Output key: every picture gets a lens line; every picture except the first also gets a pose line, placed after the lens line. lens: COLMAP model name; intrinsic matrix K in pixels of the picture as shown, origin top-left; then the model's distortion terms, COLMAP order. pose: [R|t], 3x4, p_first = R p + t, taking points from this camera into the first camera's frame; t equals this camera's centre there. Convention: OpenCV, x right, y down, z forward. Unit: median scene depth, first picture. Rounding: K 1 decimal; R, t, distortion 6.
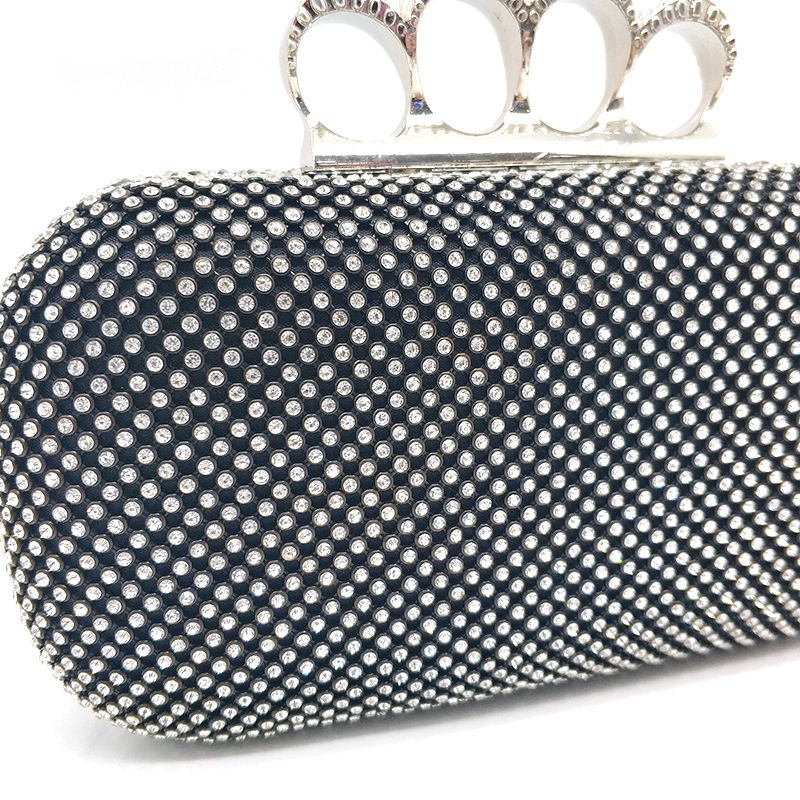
lens RADIAL K [[873.2, 0, 416.6], [0, 873.2, 401.5], [0, 0, 1]] dist [-0.053475, 0.000000]
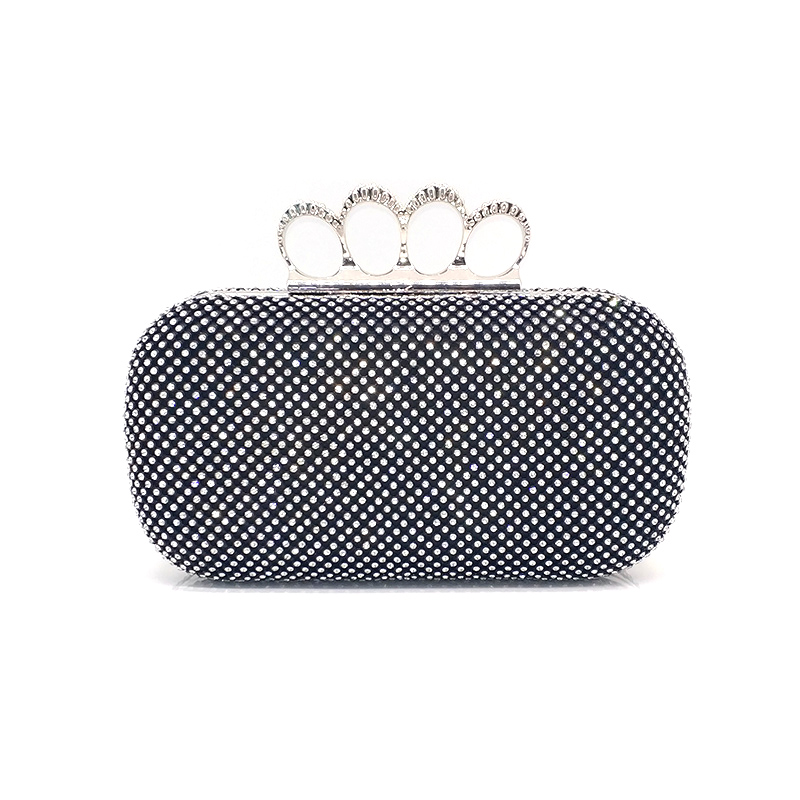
lens RADIAL K [[873.2, 0, 422.2], [0, 873.2, 408.1], [0, 0, 1]] dist [-0.053475, 0.000000]
pose [[0.972484, 0.068088, -0.222798, 0.757788], [-0.083446, 0.994689, -0.060247, 0.114966], [0.217512, 0.077181, 0.973001, -1.026060]]
